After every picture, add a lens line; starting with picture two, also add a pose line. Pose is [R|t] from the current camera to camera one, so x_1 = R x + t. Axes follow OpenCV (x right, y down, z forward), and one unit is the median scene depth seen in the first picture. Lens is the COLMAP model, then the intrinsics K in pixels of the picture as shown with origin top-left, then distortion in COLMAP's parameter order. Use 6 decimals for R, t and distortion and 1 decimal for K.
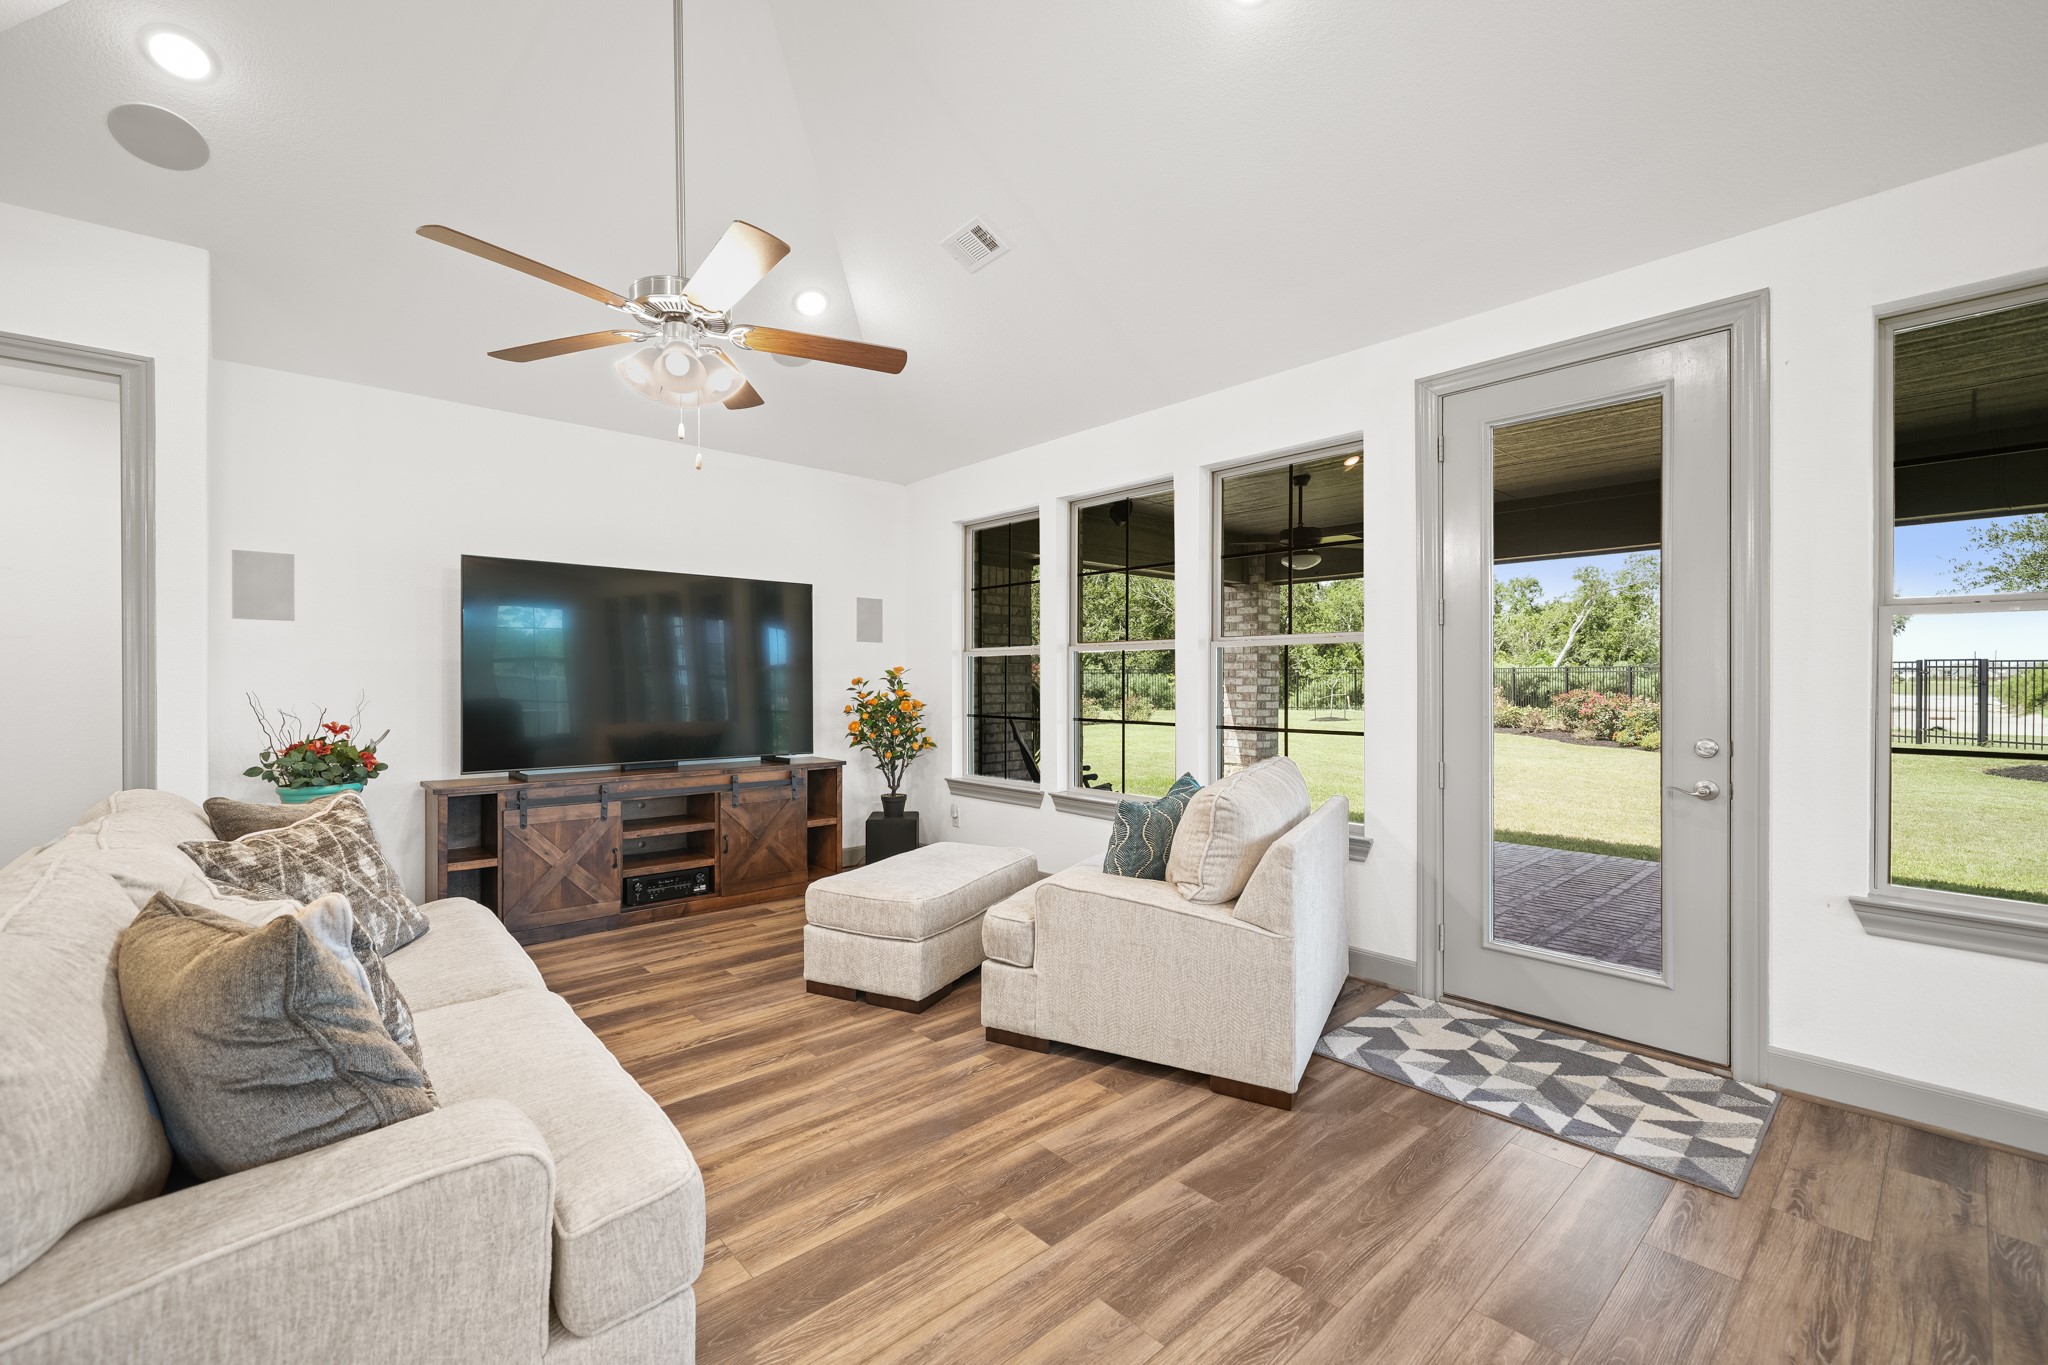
lens RADIAL K [[857.2, 0, 1035.0], [0, 857.2, 690.8], [0, 0, 1]] dist [0.000076, -0.000206]
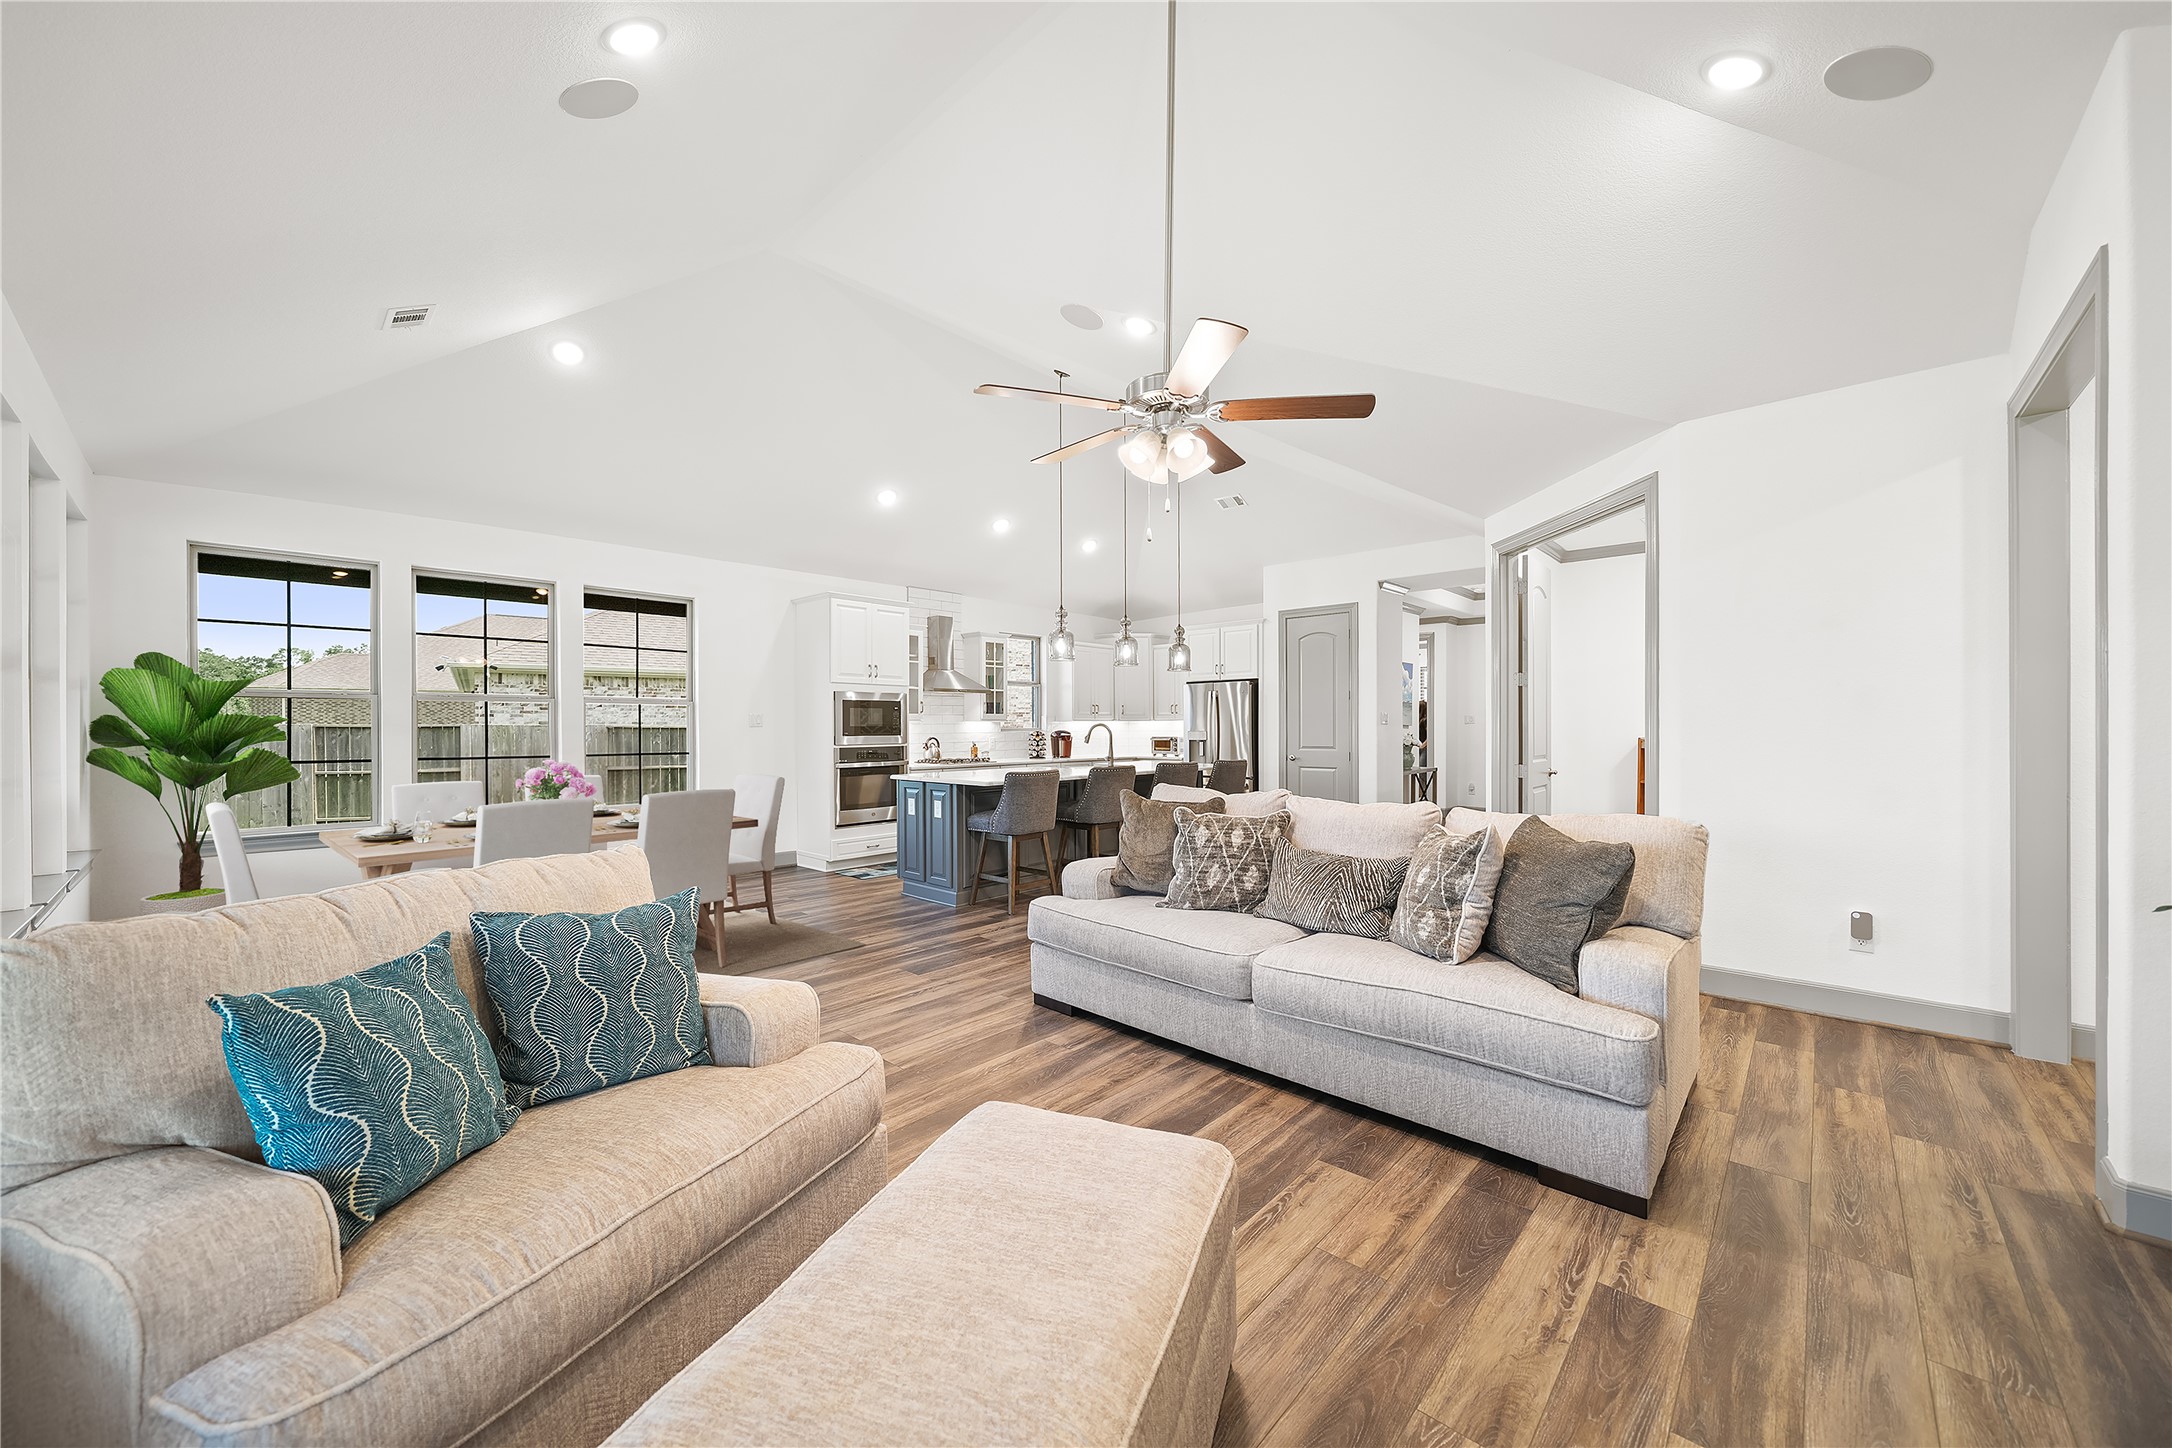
lens RADIAL K [[801.8, 0, 1091.2], [0, 801.8, 734.2], [0, 0, 1]] dist [-0.000378, 0.000110]
pose [[-0.995879, 0.007880, -0.090348, -0.169976], [0.005869, 0.999729, 0.022508, -0.015042], [0.090501, 0.021885, -0.995656, 1.634509]]
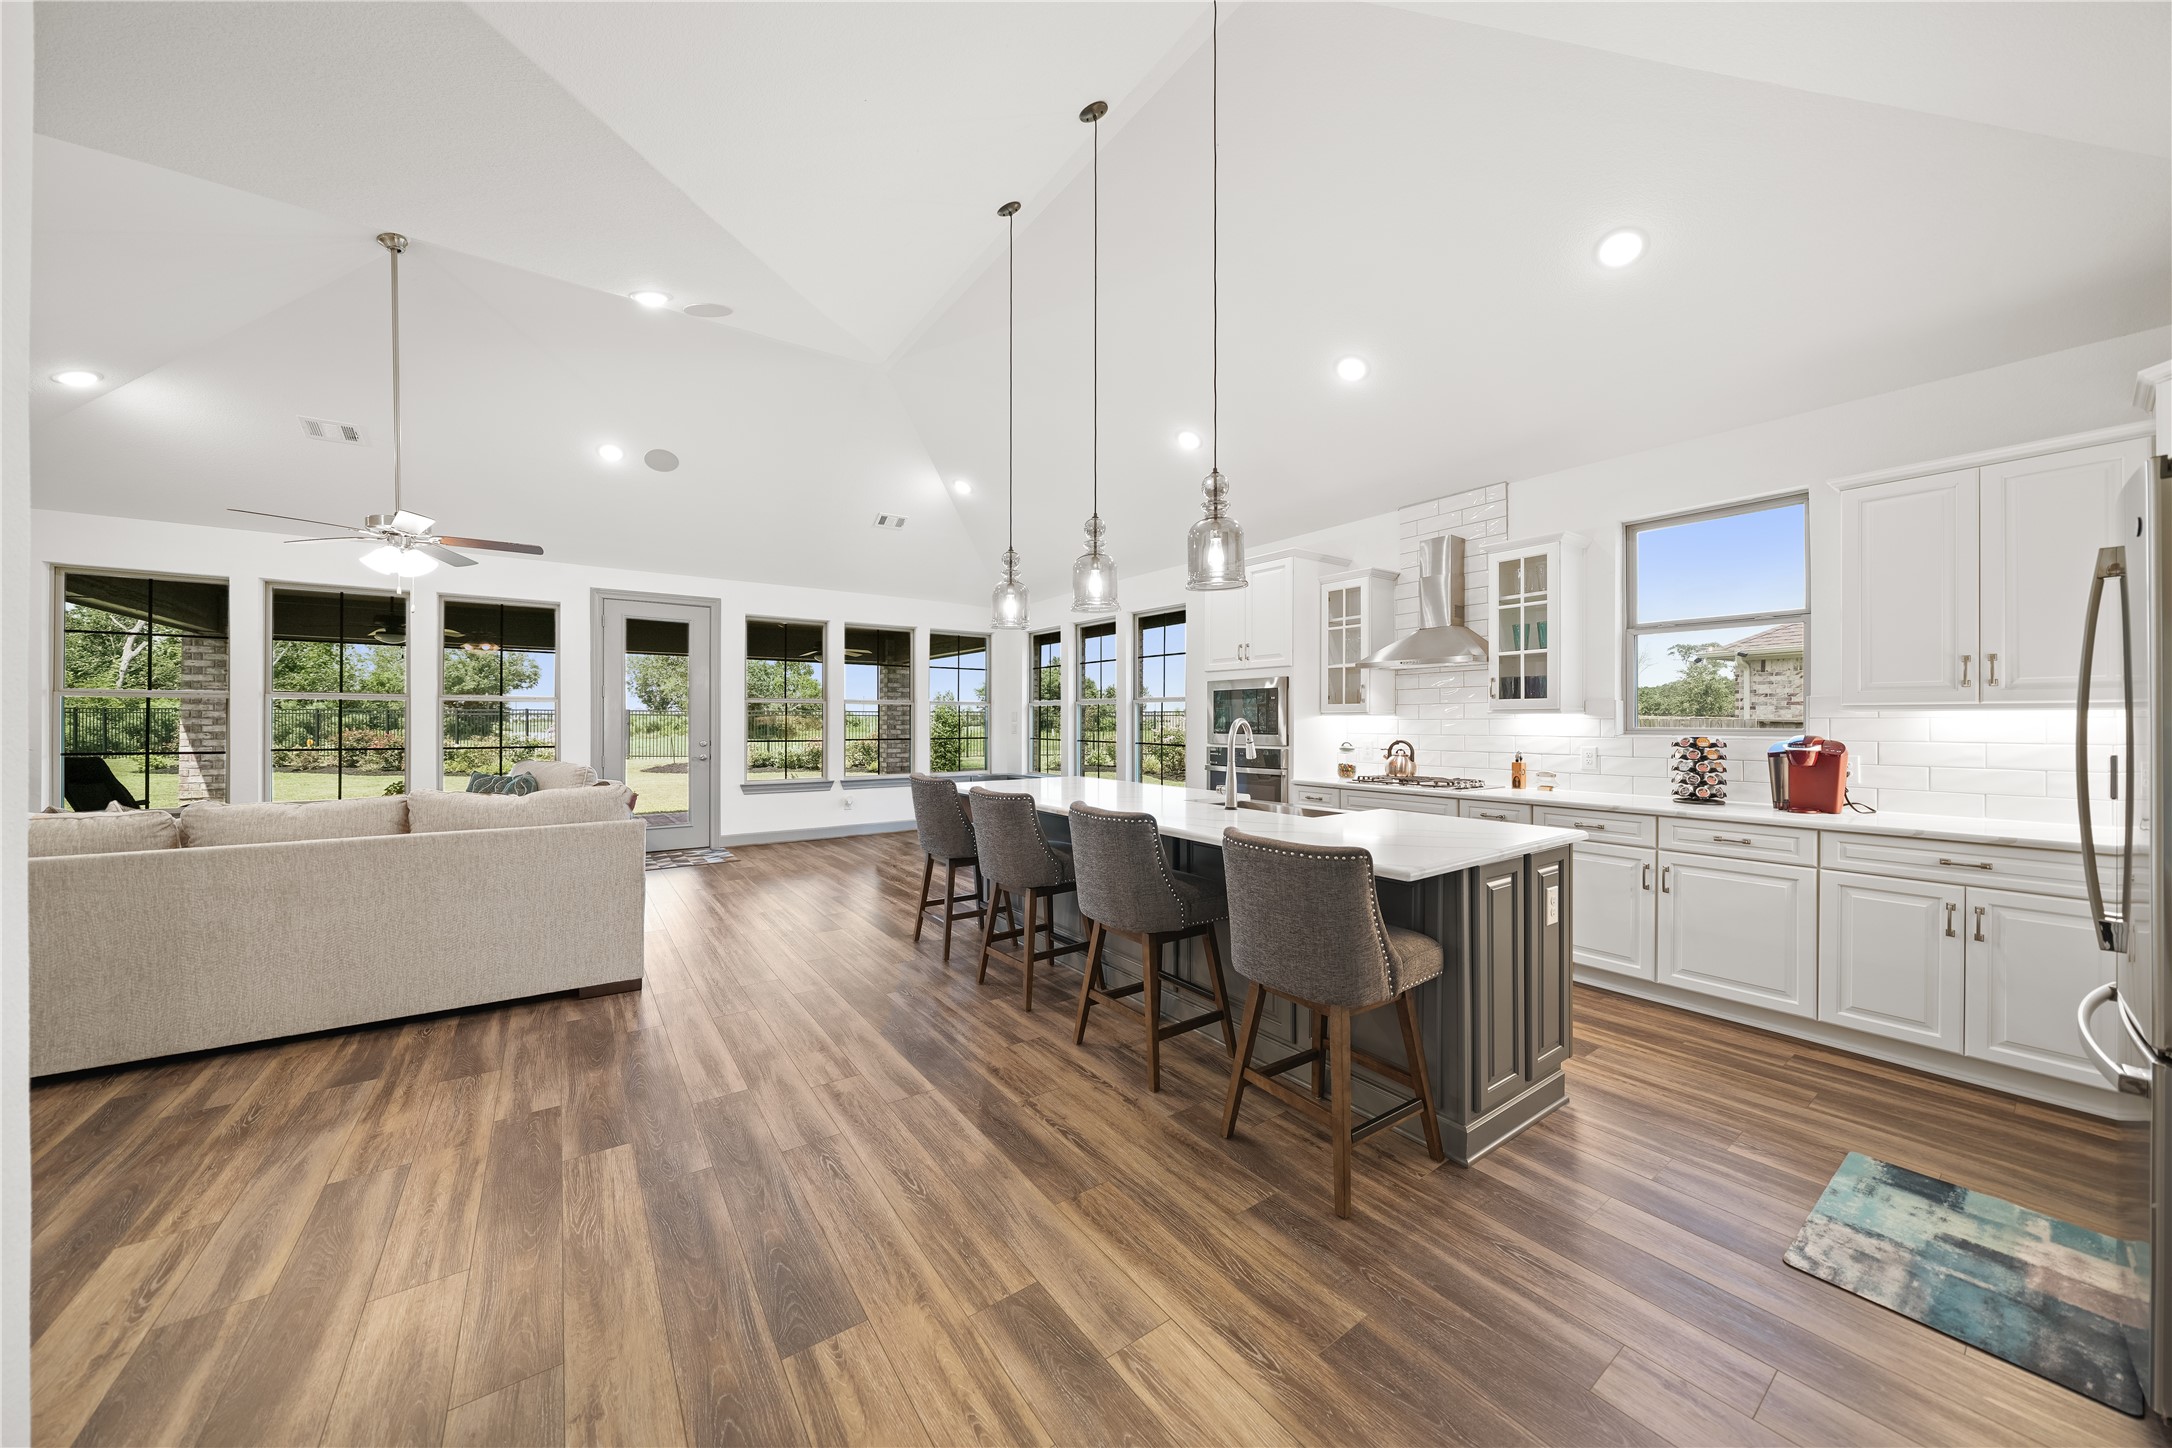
lens RADIAL K [[740.2, 0, 1082.0], [0, 740.2, 723.9], [0, 0, 1]] dist [-0.000393, 0.000094]
pose [[0.124930, -0.000745, 0.992165, -1.486198], [0.010113, 0.999949, -0.000522, 0.011762], [-0.992114, 0.010099, 0.124932, -0.582435]]
